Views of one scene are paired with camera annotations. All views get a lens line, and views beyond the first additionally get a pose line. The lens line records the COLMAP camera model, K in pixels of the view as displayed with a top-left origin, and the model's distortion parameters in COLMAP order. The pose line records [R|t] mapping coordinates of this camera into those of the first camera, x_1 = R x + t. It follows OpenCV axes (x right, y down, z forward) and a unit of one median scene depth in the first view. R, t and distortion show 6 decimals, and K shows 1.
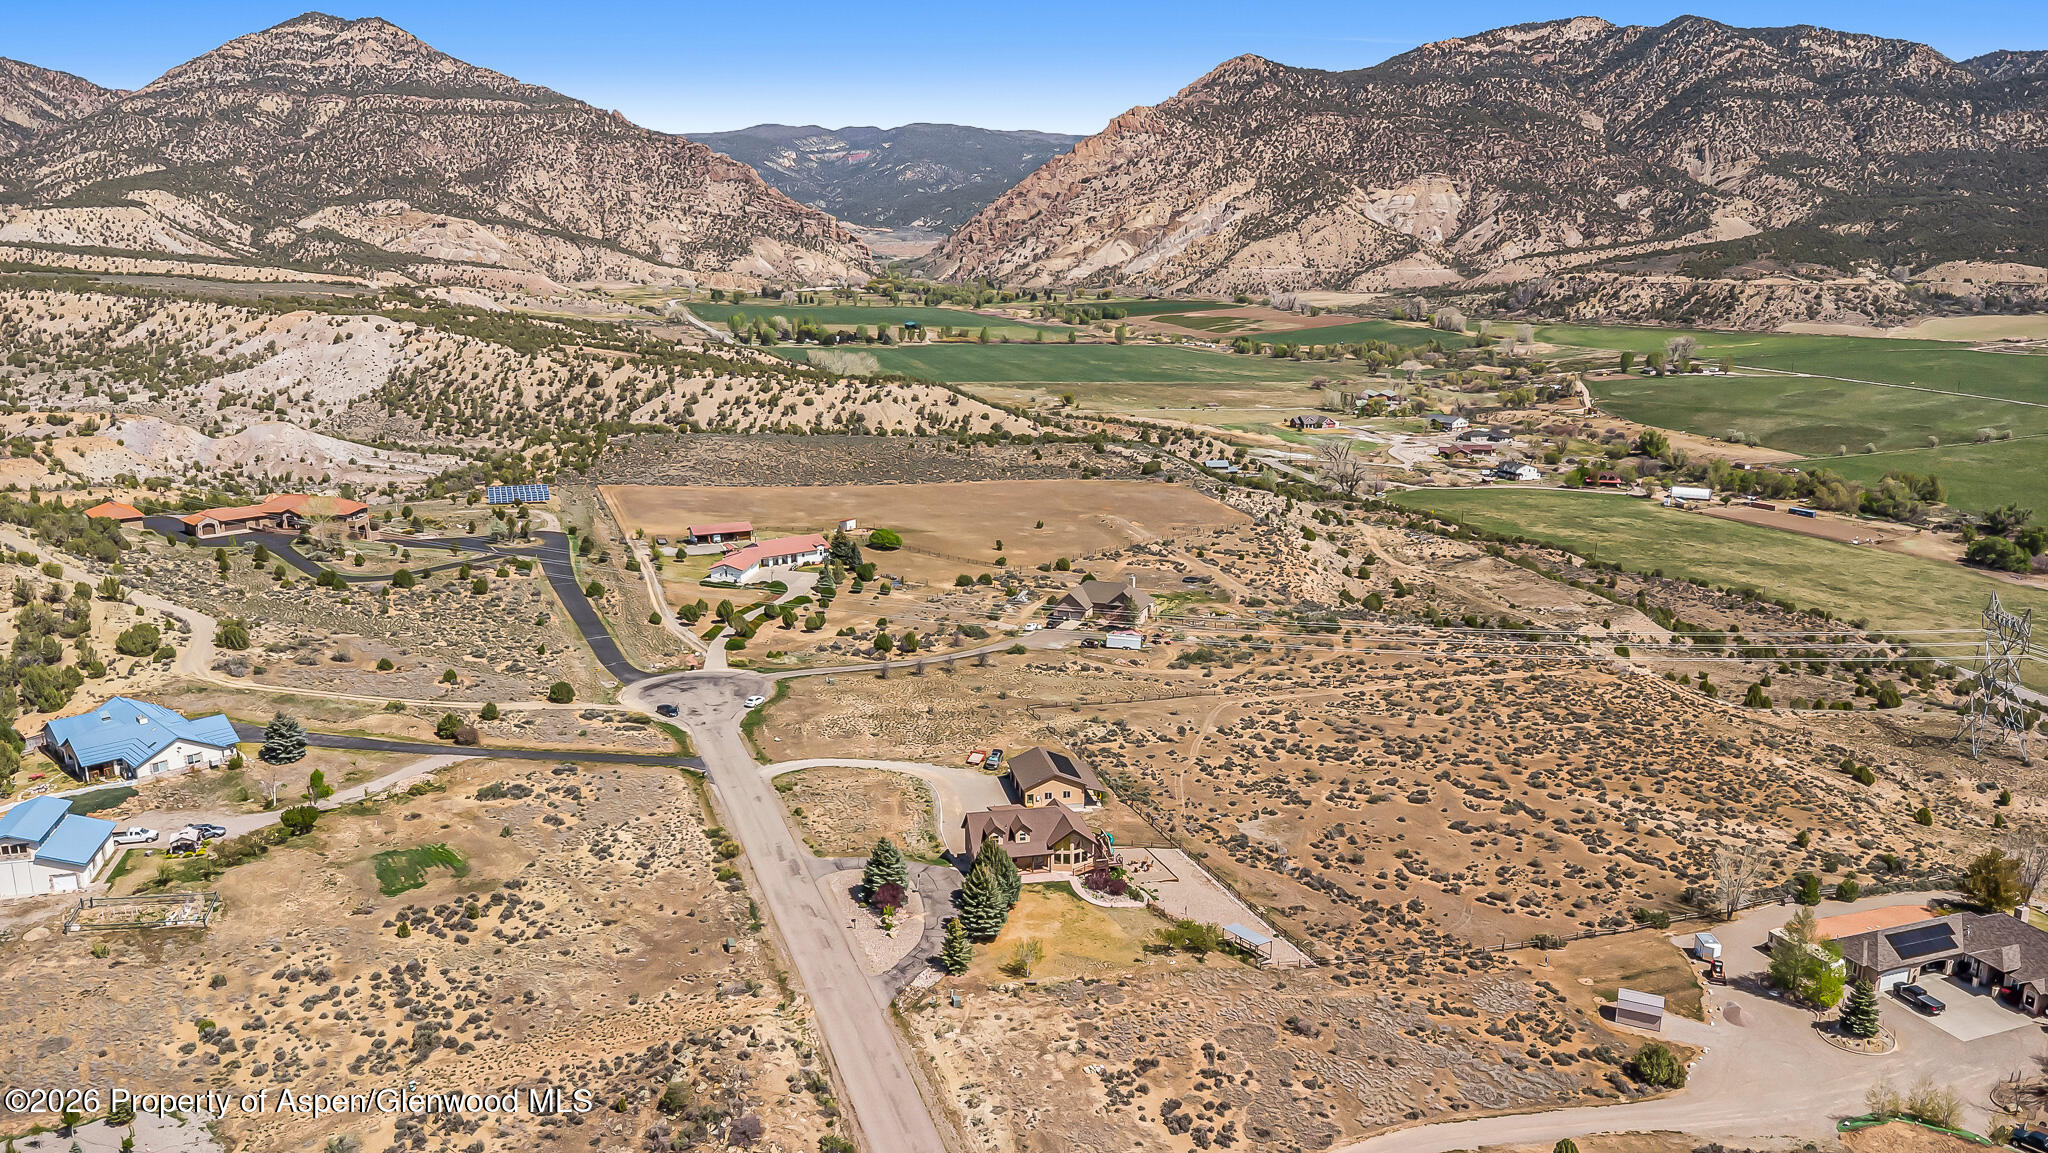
lens RADIAL K [[1495.1, 0, 1025.9], [0, 1495.1, 562.7], [0, 0, 1]] dist [0.038511, -0.054947]
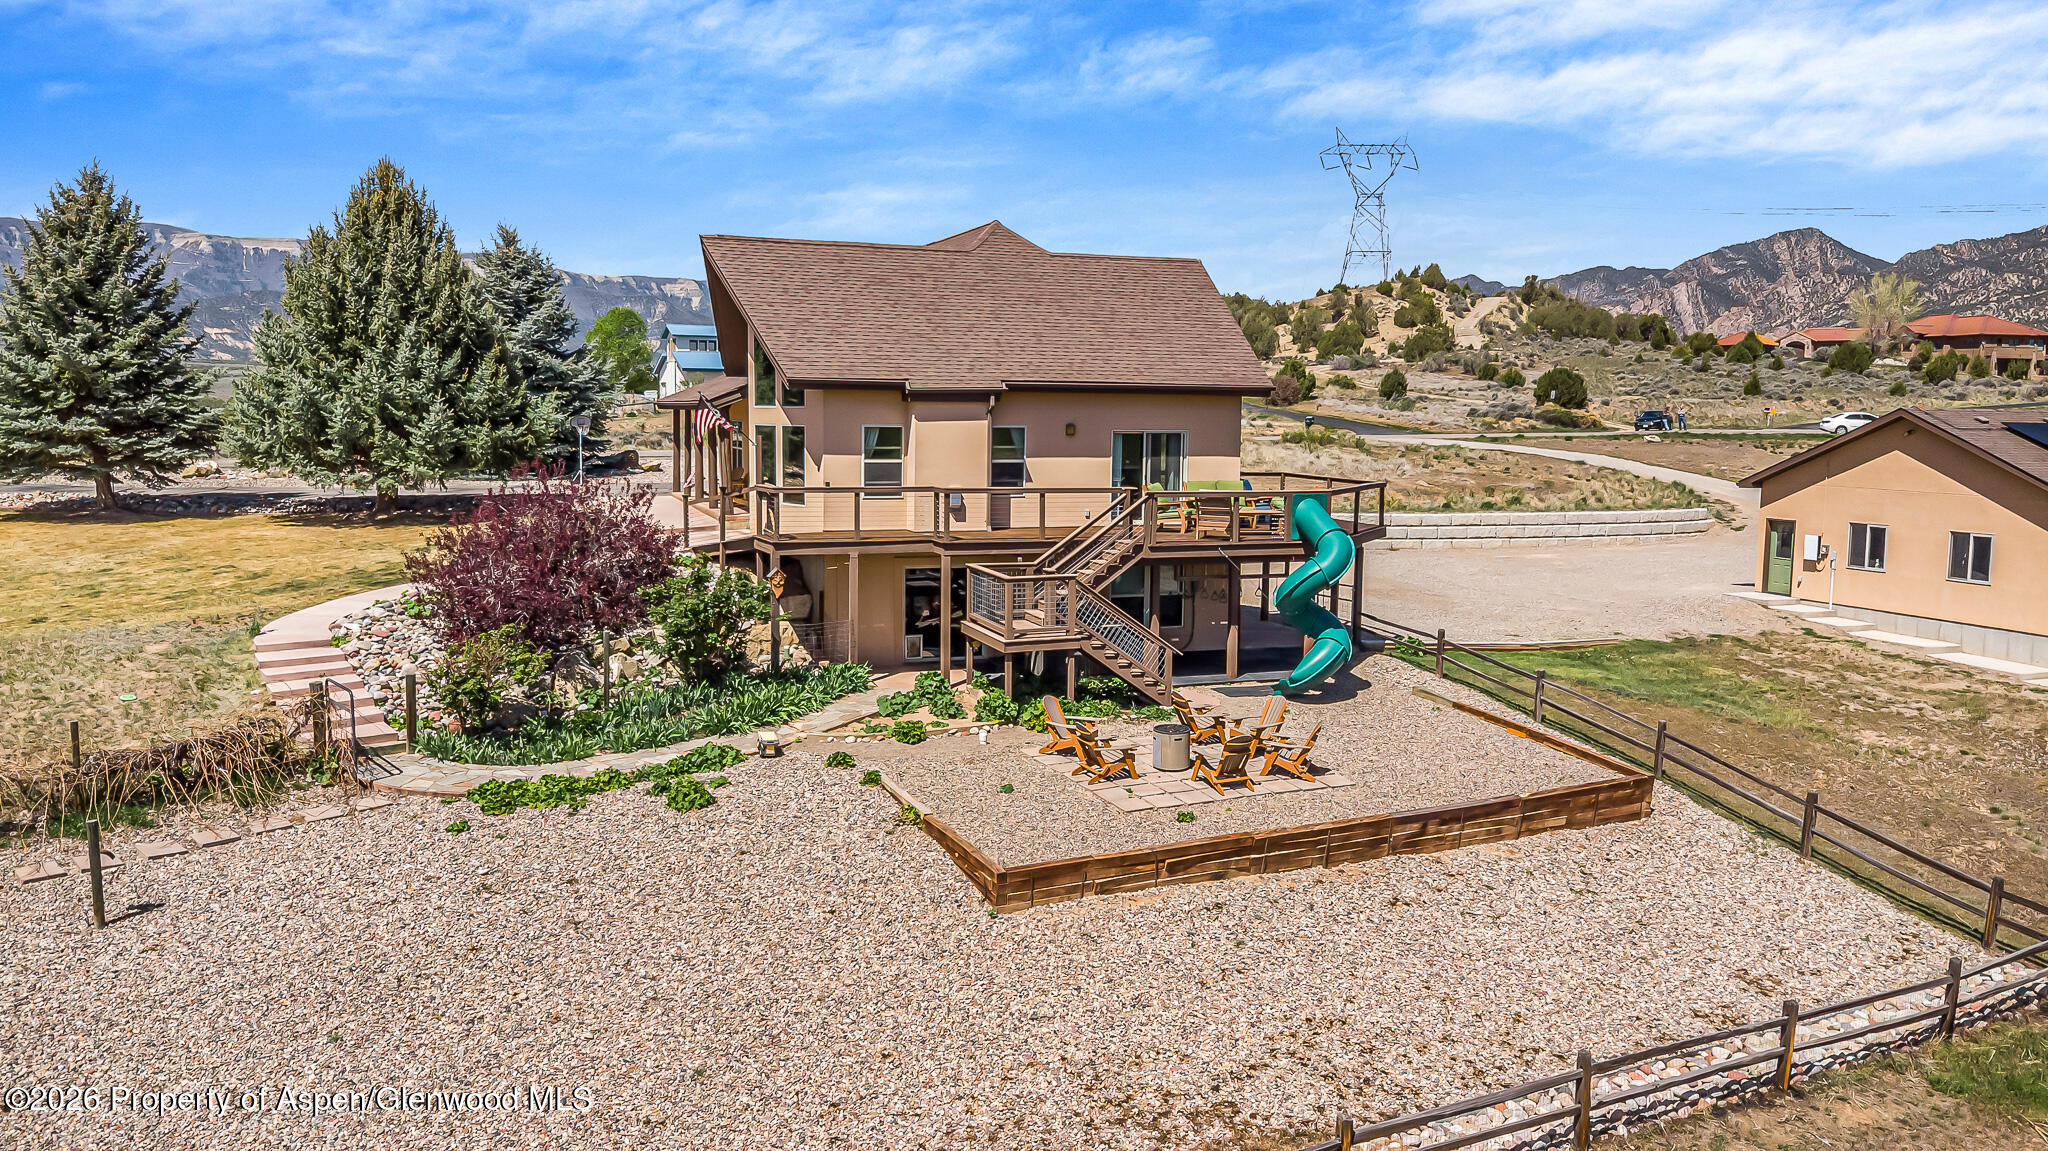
lens RADIAL K [[1495.1, 0, 1025.9], [0, 1495.1, 561.7], [0, 0, 1]] dist [0.038511, -0.054947]
pose [[0.137792, 0.102281, -0.985166, 0.015815], [-0.229476, 0.970887, 0.068702, 0.015707], [0.963511, 0.216605, 0.157252, 0.082804]]
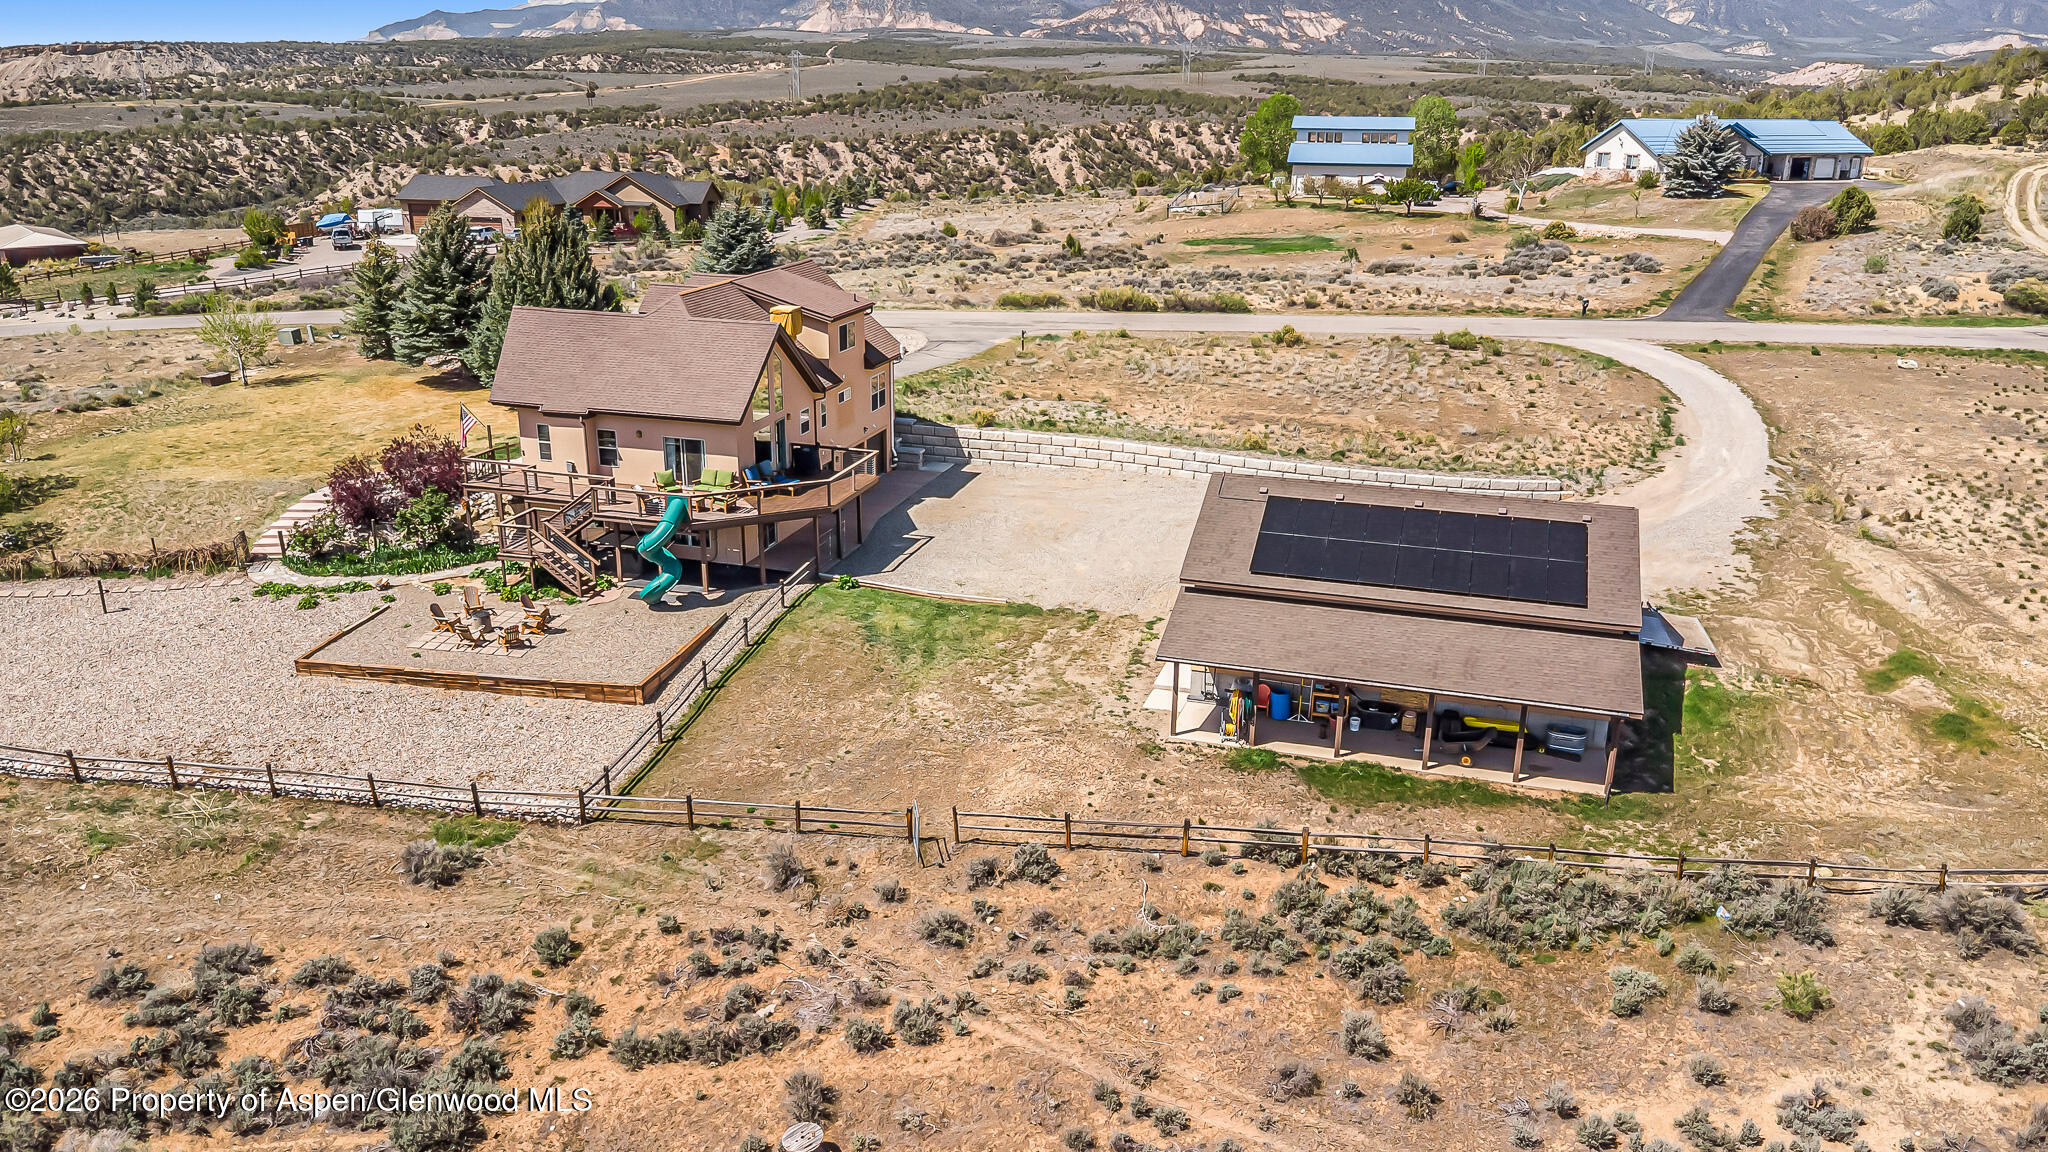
lens RADIAL K [[1495.1, 0, 1025.9], [0, 1495.1, 562.2], [0, 0, 1]] dist [0.038511, -0.054947]
pose [[-0.477979, 0.265364, -0.837328, 0.020111], [-0.204345, 0.893525, 0.399821, 0.006819], [0.854271, 0.362209, -0.372860, 0.099167]]
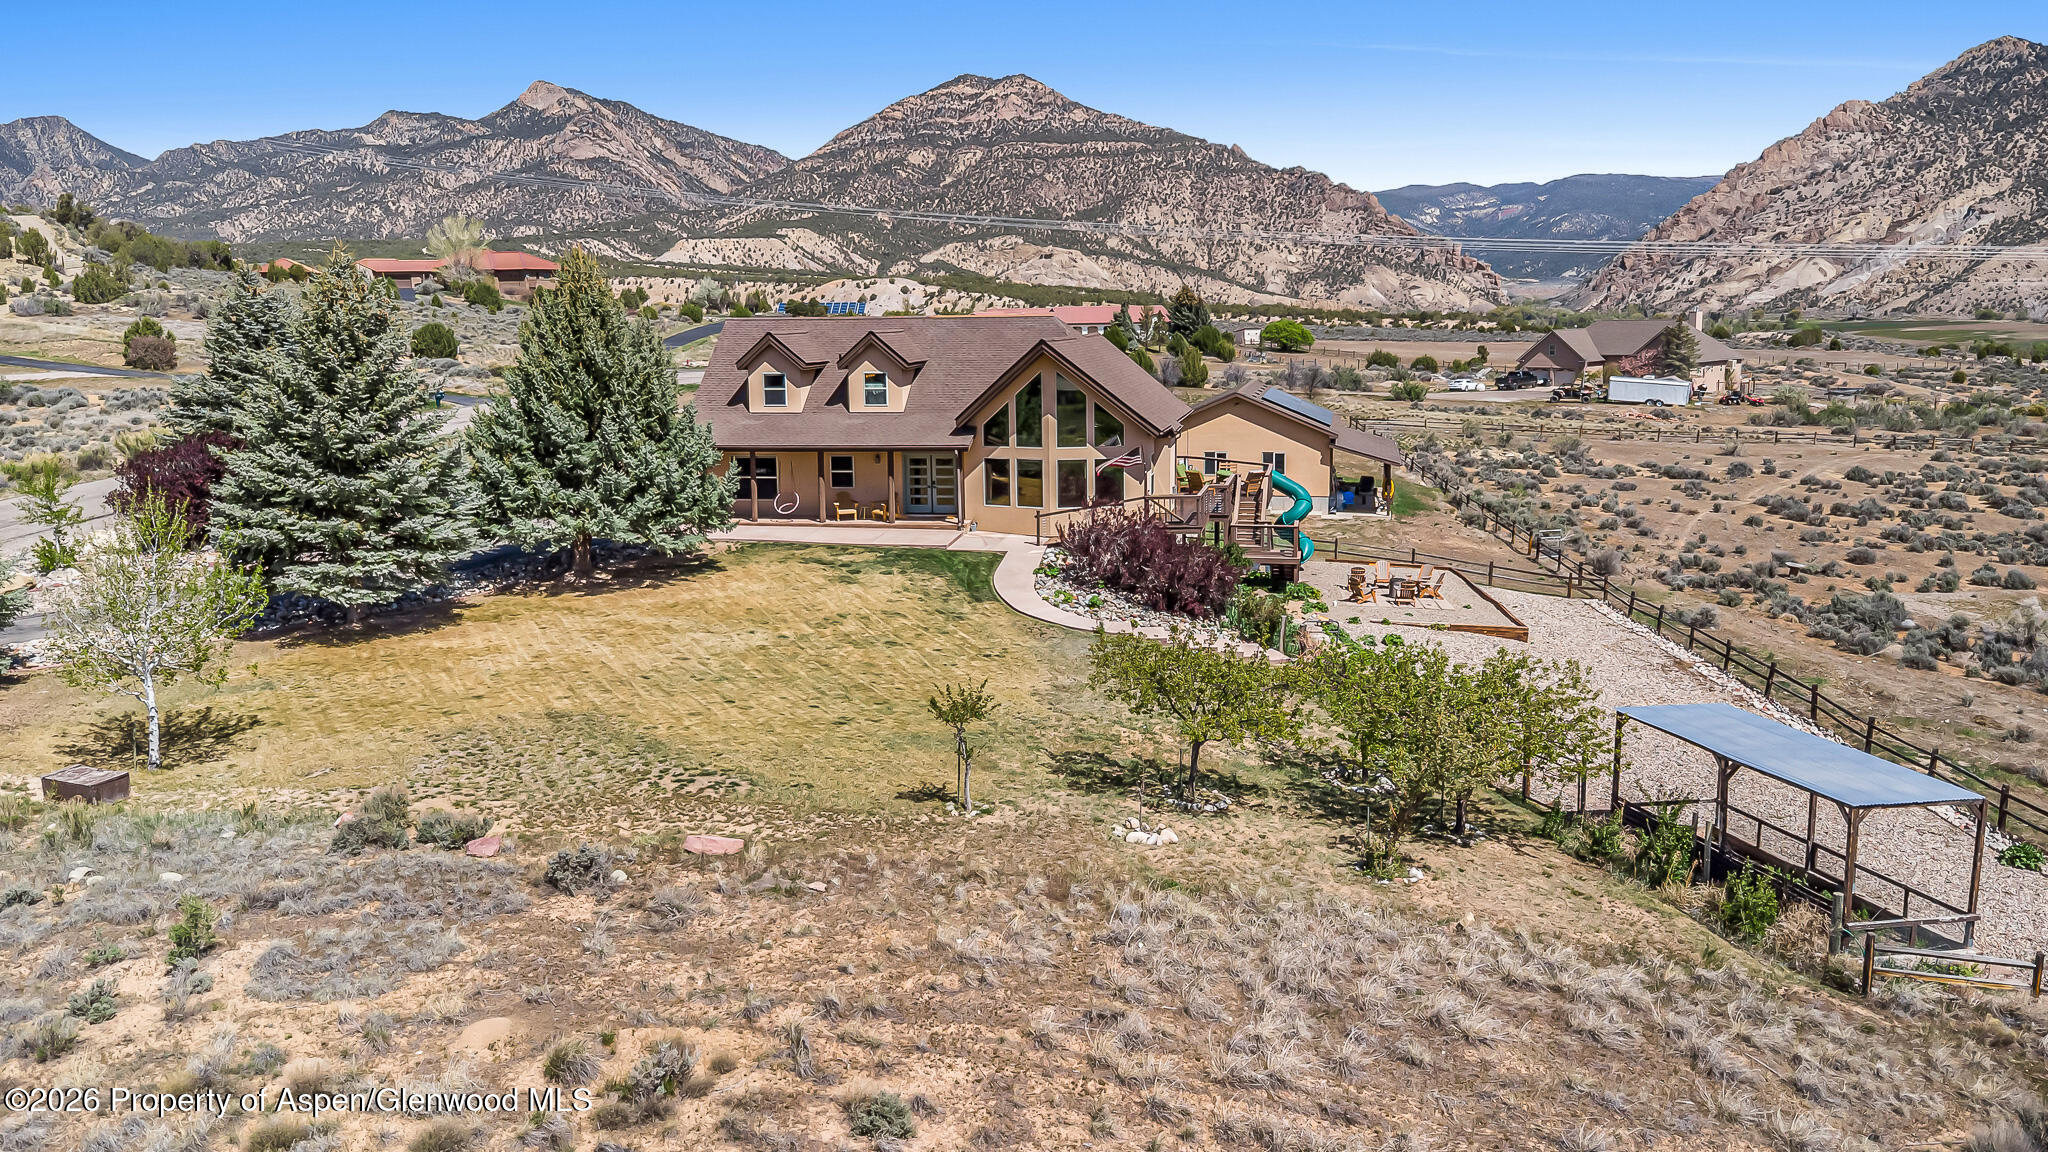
lens RADIAL K [[1543.4, 0, 1027.3], [0, 1543.4, 563.9], [0, 0, 1]] dist [0.031513, -0.036341]
pose [[0.917394, 0.052273, -0.394533, 0.010470], [-0.074268, 0.996408, -0.040678, 0.018228], [0.390990, 0.066619, 0.917981, 0.063403]]
